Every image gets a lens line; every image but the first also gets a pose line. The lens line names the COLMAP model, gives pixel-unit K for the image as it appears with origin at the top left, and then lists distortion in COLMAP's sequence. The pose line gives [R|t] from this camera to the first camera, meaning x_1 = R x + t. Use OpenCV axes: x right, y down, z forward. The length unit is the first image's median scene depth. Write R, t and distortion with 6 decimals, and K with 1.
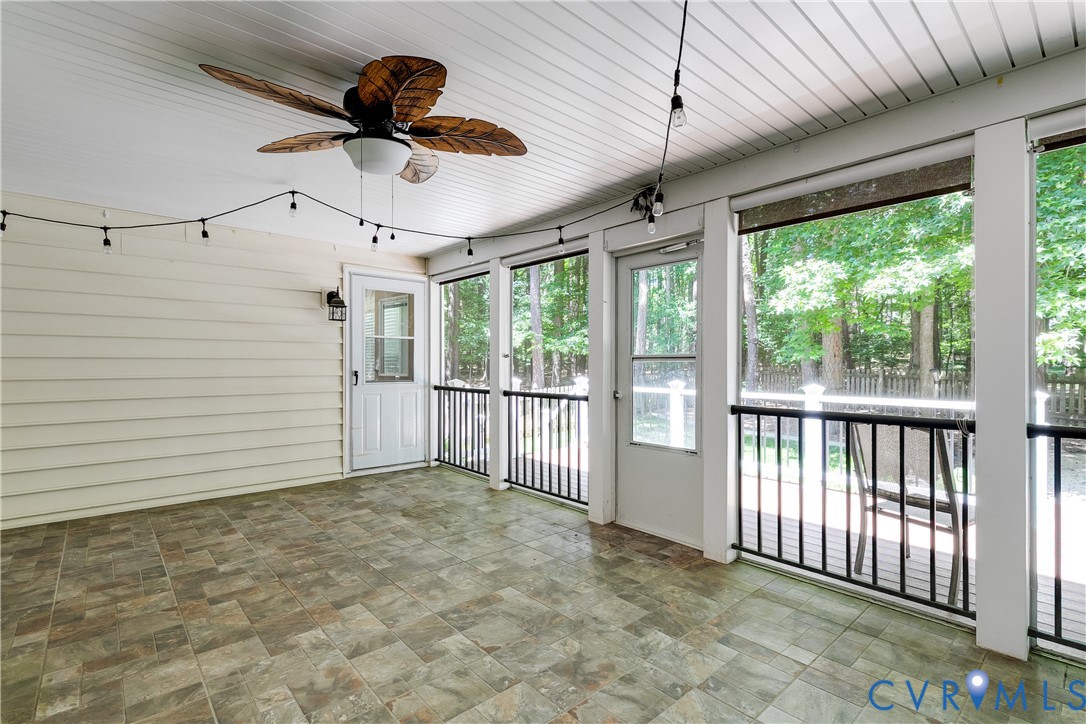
lens RADIAL K [[496.7, 0, 553.0], [0, 496.7, 362.4], [0, 0, 1]] dist [0.011344, -0.000816]
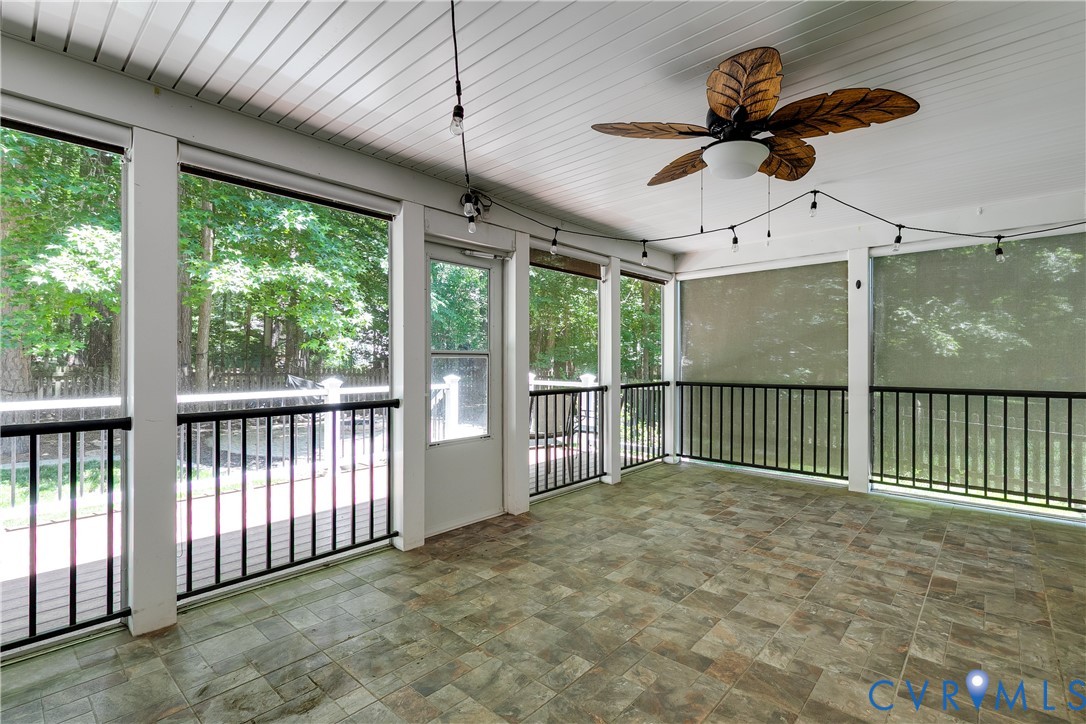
lens RADIAL K [[496.7, 0, 547.7], [0, 496.7, 356.5], [0, 0, 1]] dist [0.011344, -0.000816]
pose [[-0.096495, 0.007303, 0.995307, -0.942507], [-0.005863, 0.999952, -0.007906, 0.003363], [-0.995316, -0.006599, -0.096448, 1.041966]]
